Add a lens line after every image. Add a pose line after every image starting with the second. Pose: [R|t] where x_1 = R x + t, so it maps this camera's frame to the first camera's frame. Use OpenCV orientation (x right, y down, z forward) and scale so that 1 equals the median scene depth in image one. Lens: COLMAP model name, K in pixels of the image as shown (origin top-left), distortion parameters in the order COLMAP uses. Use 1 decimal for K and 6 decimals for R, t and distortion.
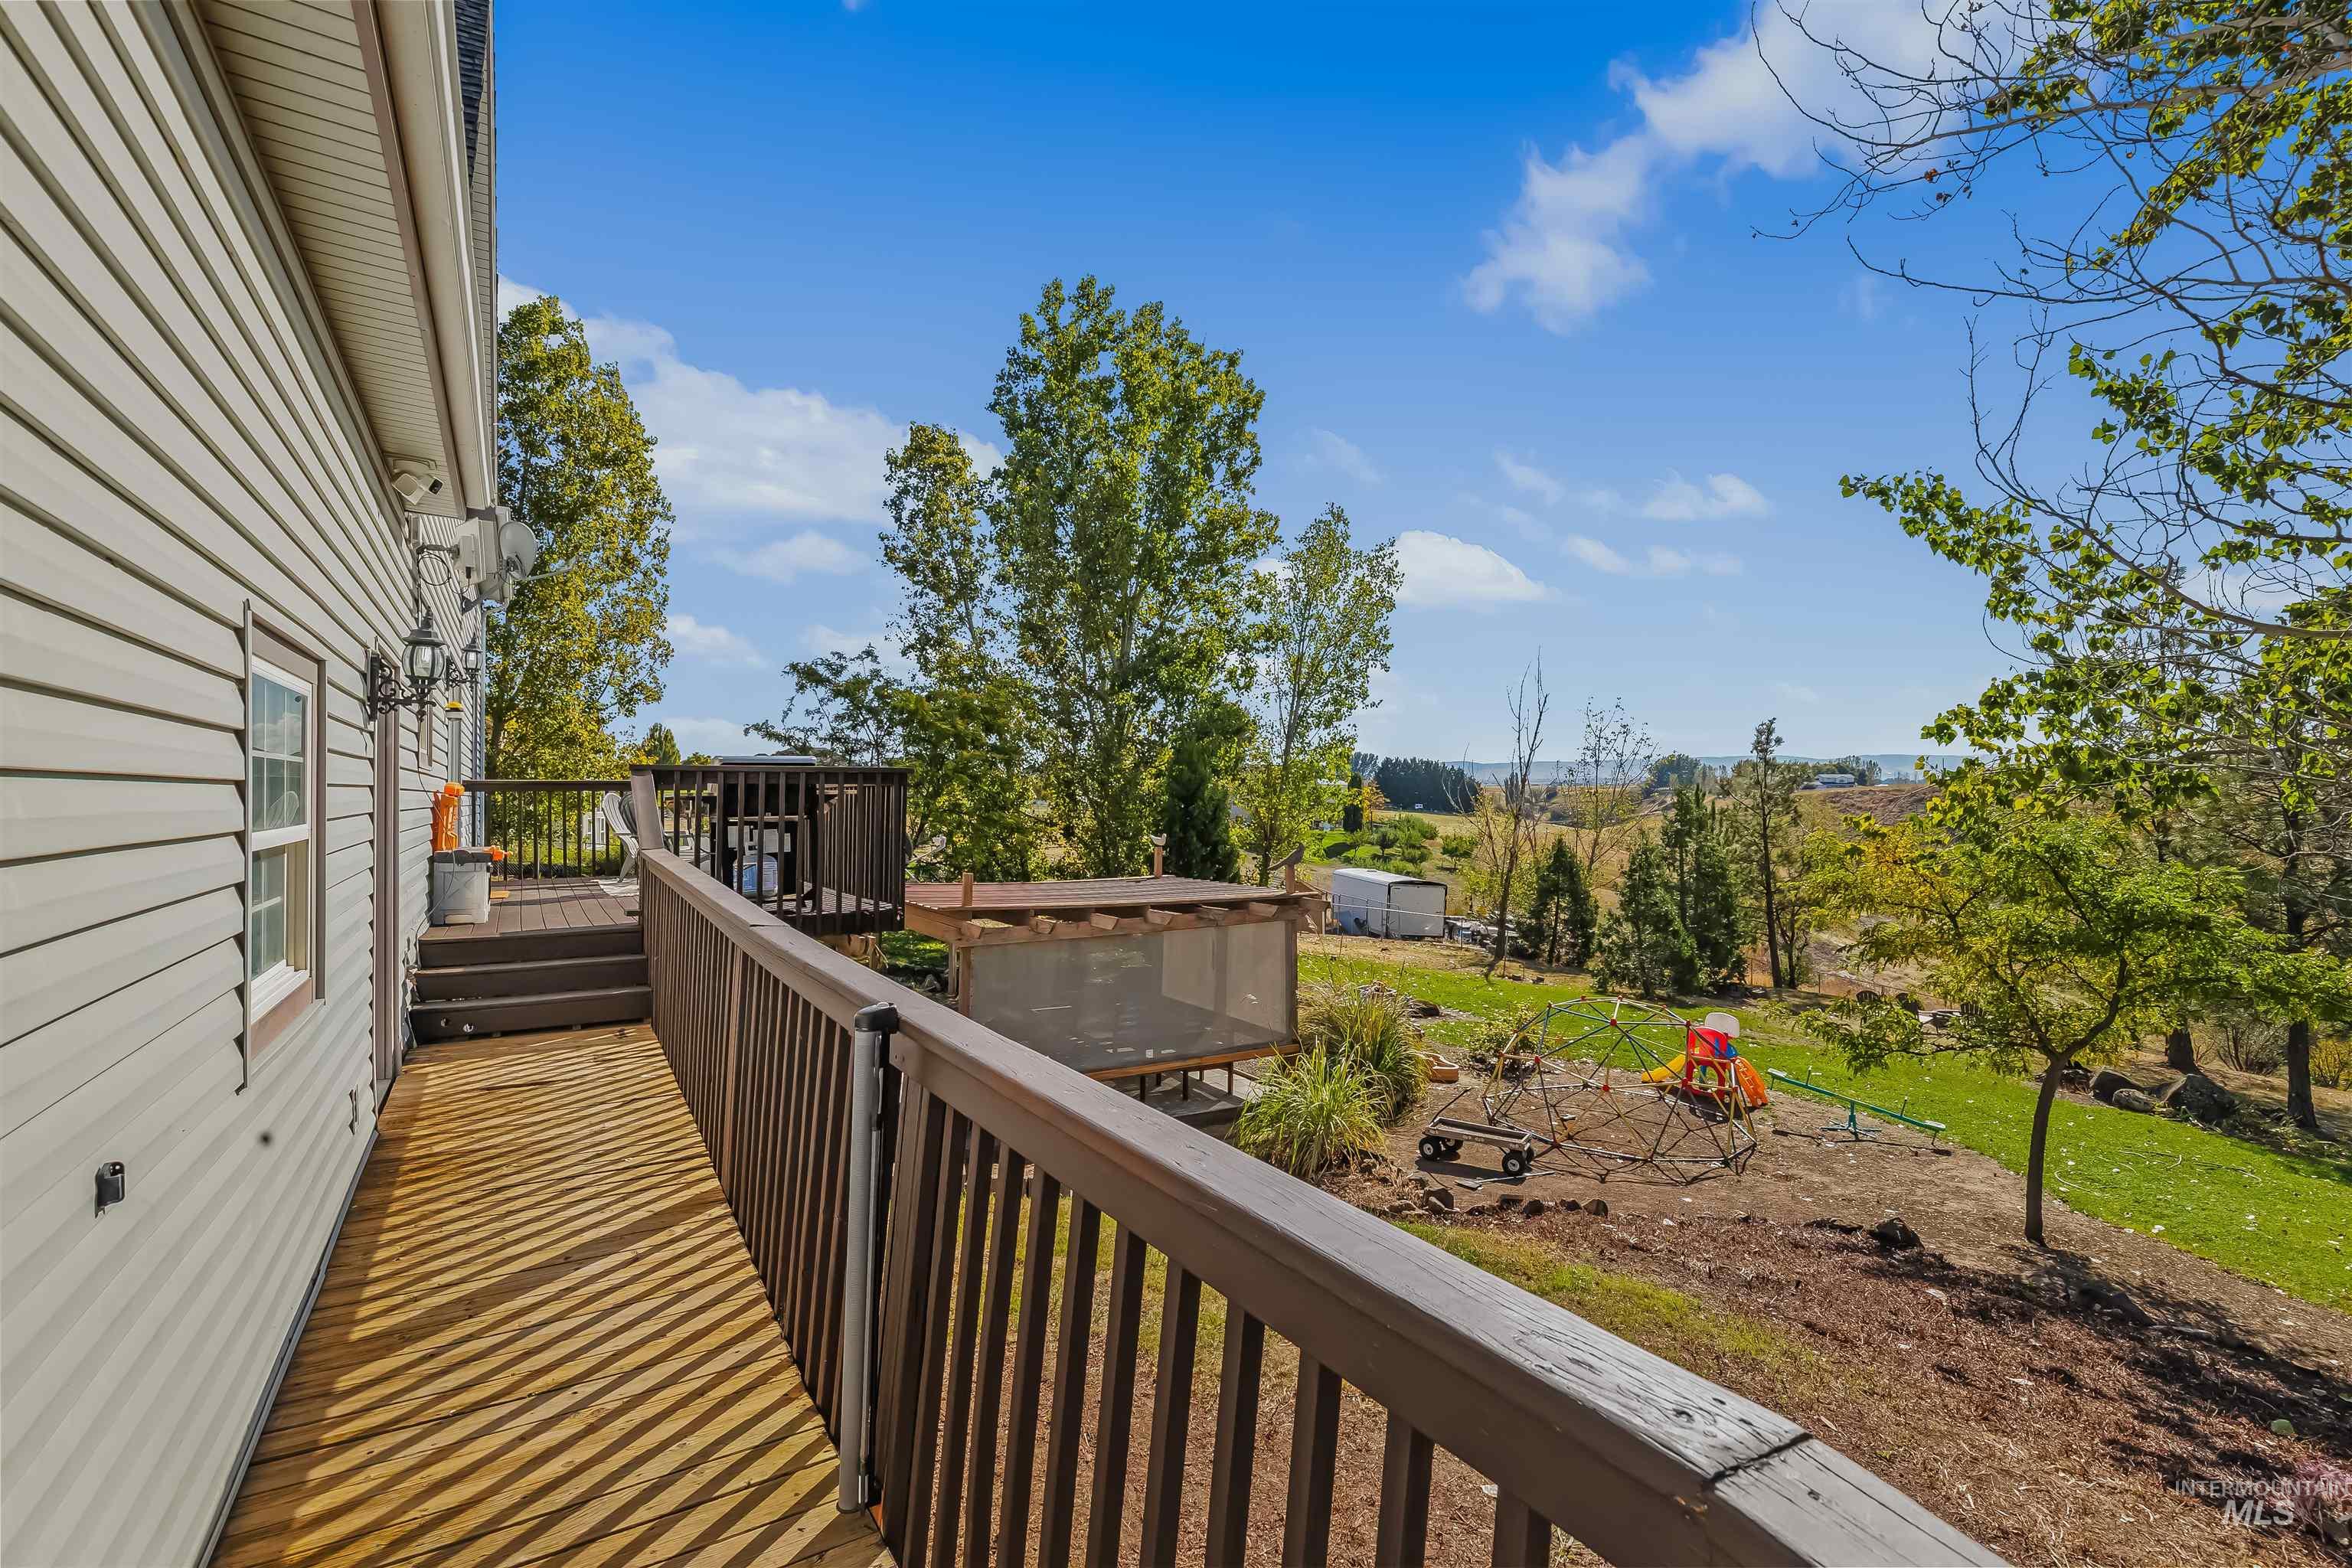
lens RADIAL K [[1080.0, 0, 1178.1], [0, 1080.0, 782.8], [0, 0, 1]] dist [0.000089, -0.000102]
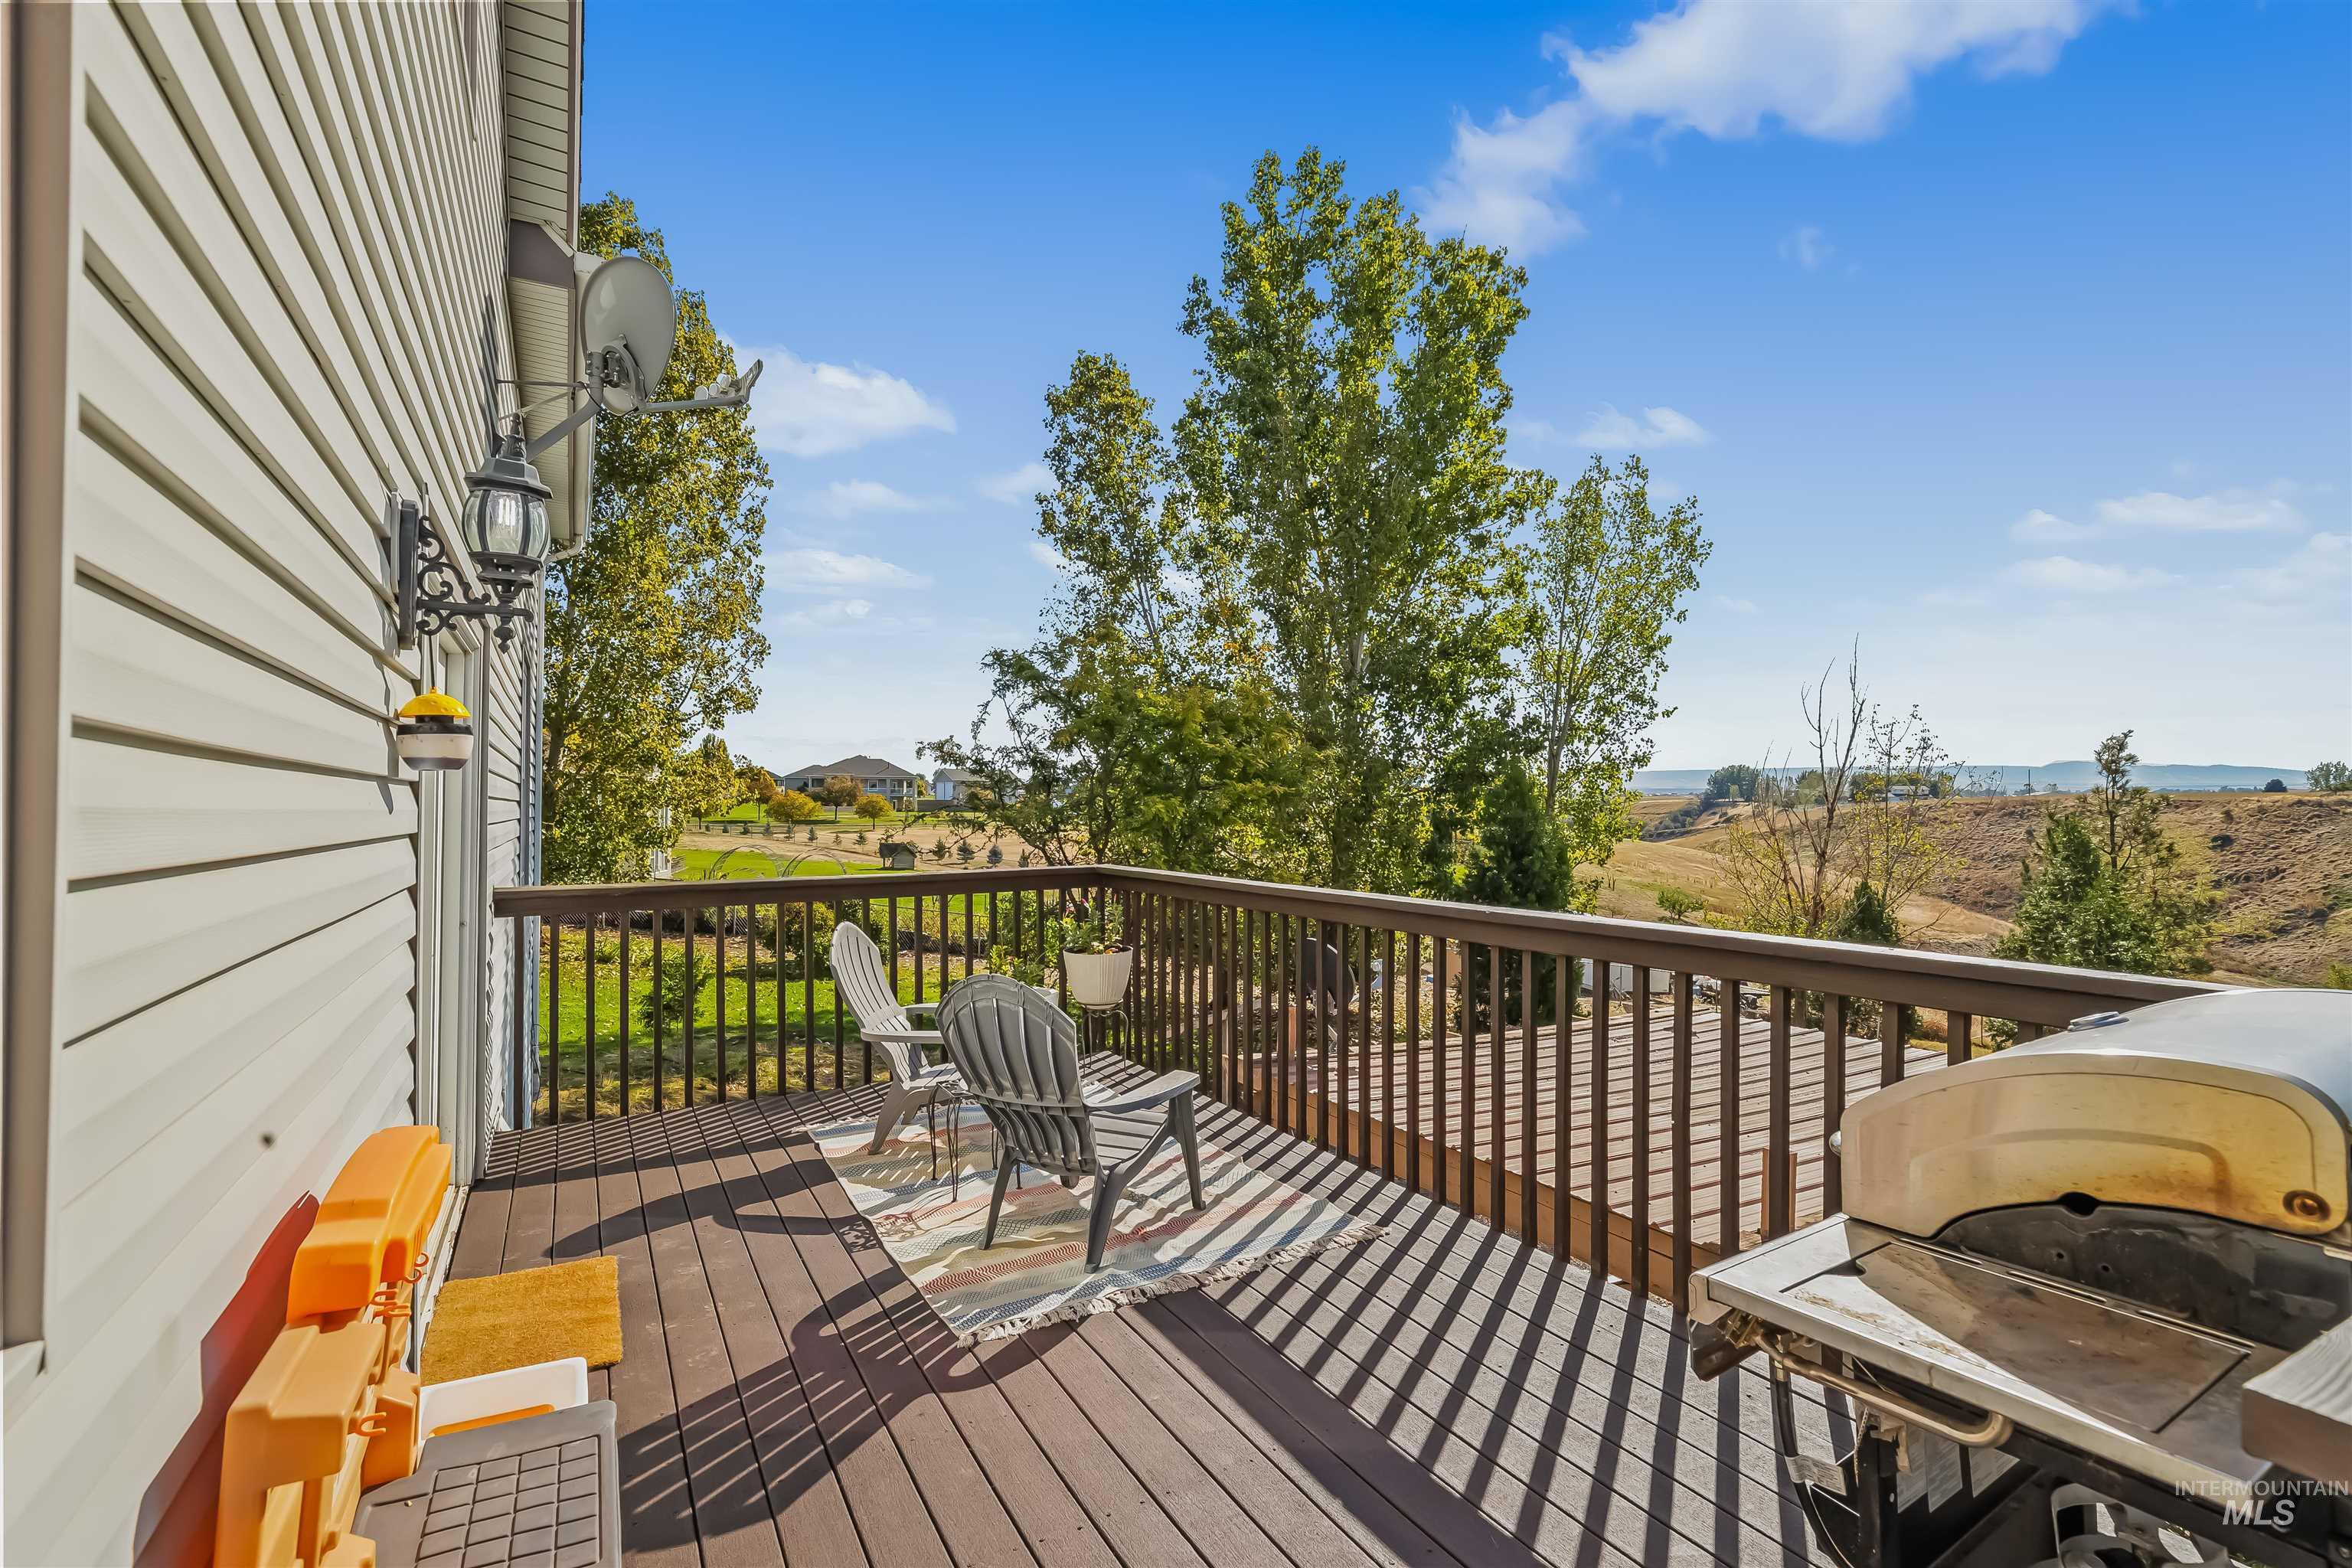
lens RADIAL K [[1080.0, 0, 1178.1], [0, 1080.0, 782.8], [0, 0, 1]] dist [0.000089, -0.000102]
pose [[0.999346, 0.001718, -0.036126, -0.144065], [-0.002042, 0.999958, -0.008931, -0.015548], [0.036109, 0.008999, 0.999307, 0.222759]]
